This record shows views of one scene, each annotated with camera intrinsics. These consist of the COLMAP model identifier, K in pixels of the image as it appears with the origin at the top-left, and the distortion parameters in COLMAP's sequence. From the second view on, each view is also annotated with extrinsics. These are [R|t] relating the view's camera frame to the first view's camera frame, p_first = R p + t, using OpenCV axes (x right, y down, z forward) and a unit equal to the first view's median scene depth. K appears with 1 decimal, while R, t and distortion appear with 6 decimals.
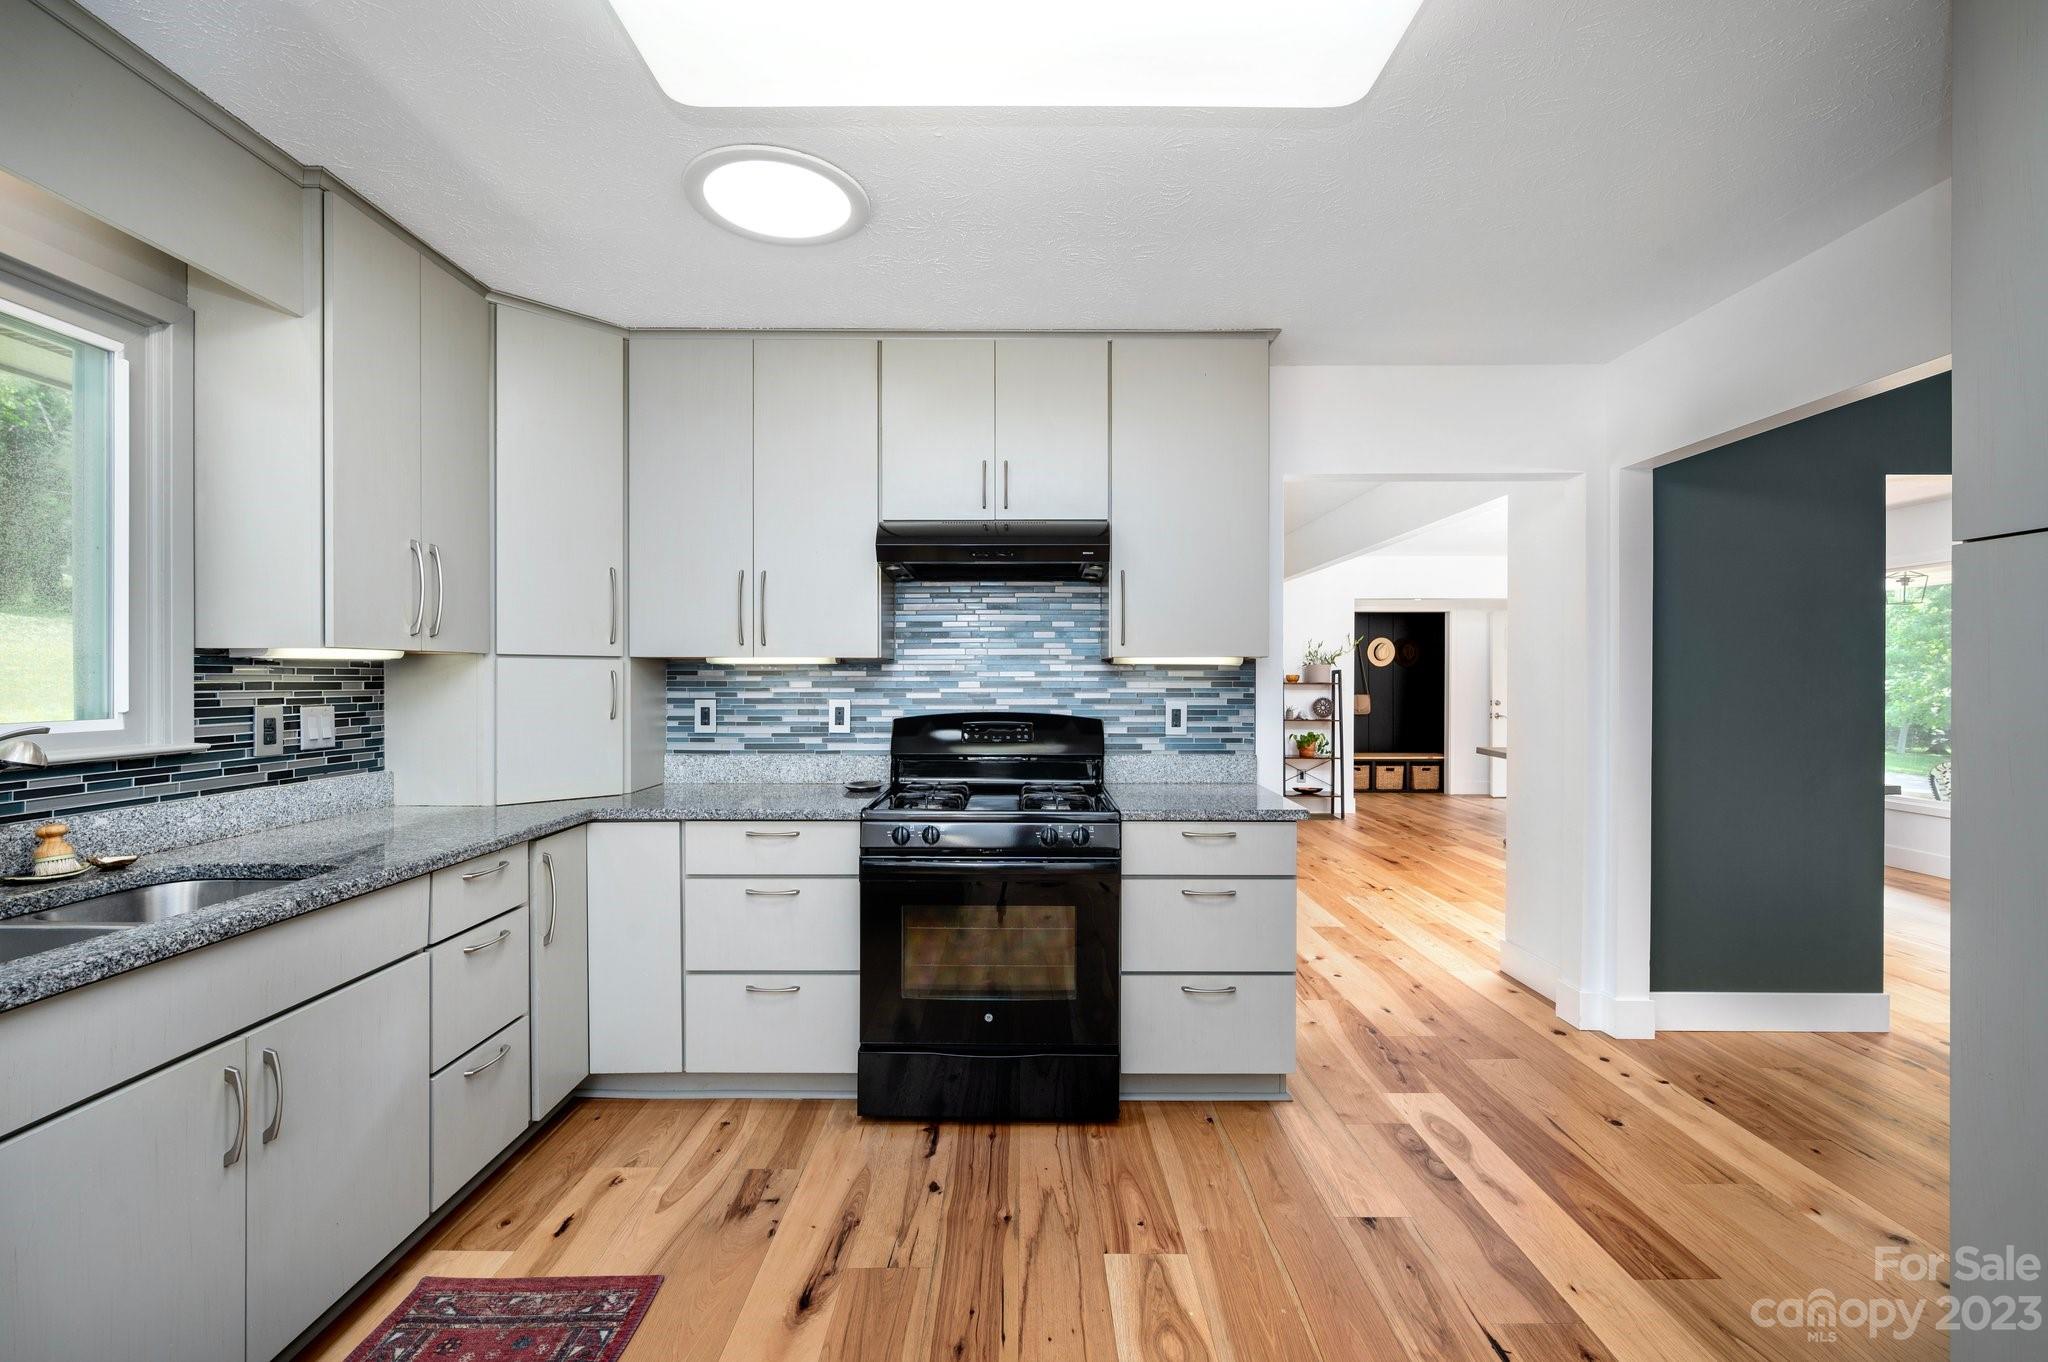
lens RADIAL K [[864.3, 0, 1018.9], [0, 864.3, 679.6], [0, 0, 1]] dist [-0.001936, -0.000064]
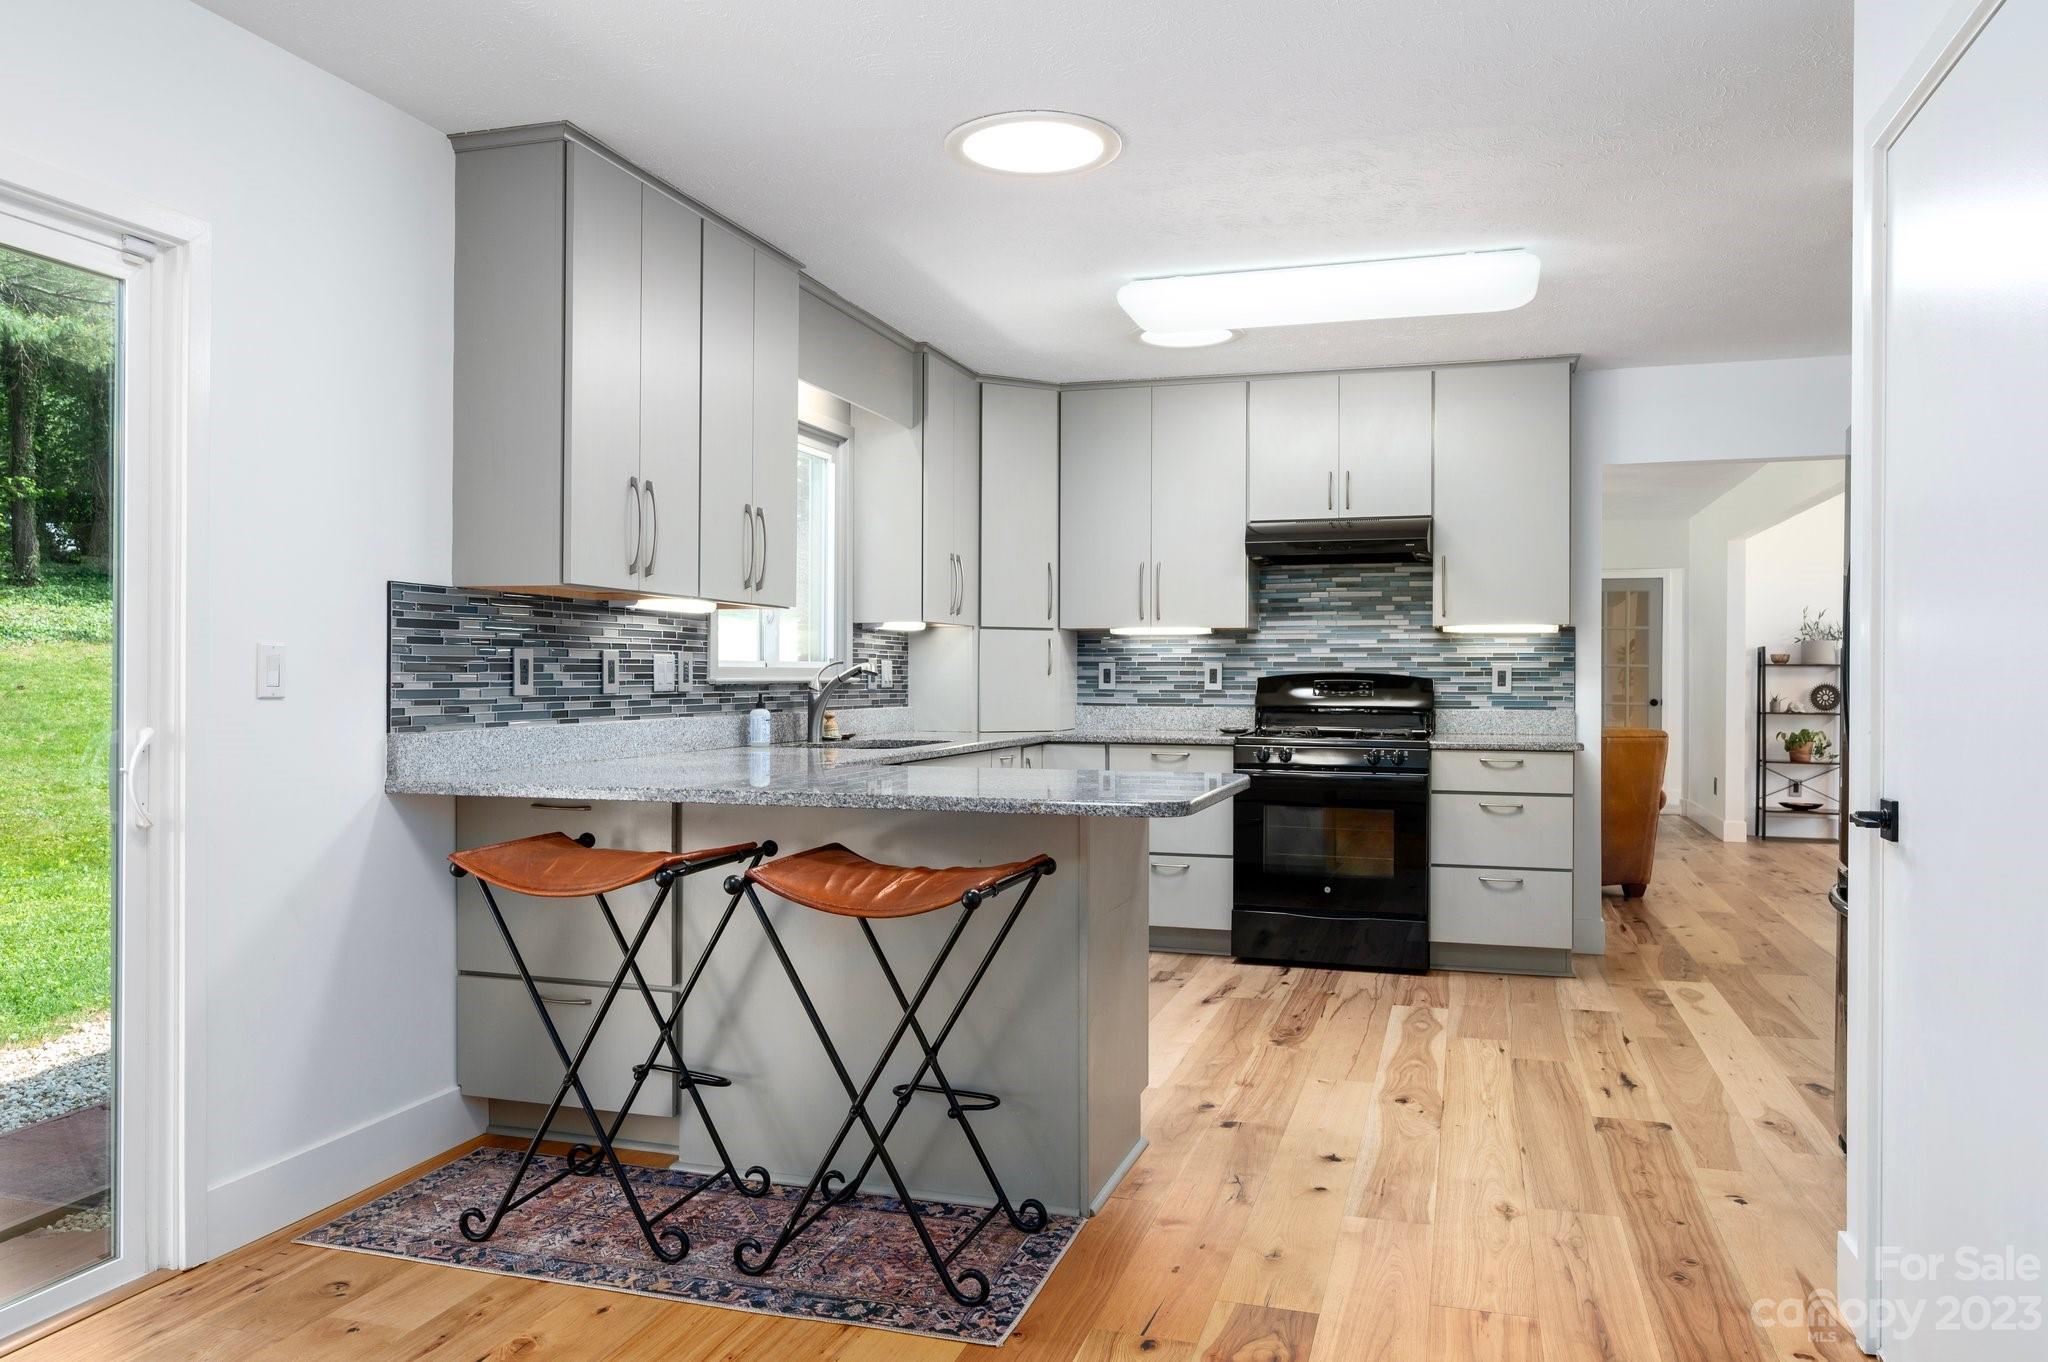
lens RADIAL K [[1427.0, 0, 1026.1], [0, 1427.0, 673.7], [0, 0, 1]] dist [-0.003335, 0.001516]
pose [[0.955416, 0.001605, -0.295259, 0.138103], [-0.002647, 0.999992, -0.003133, 0.045949], [0.295251, 0.003775, 0.955412, -1.024224]]
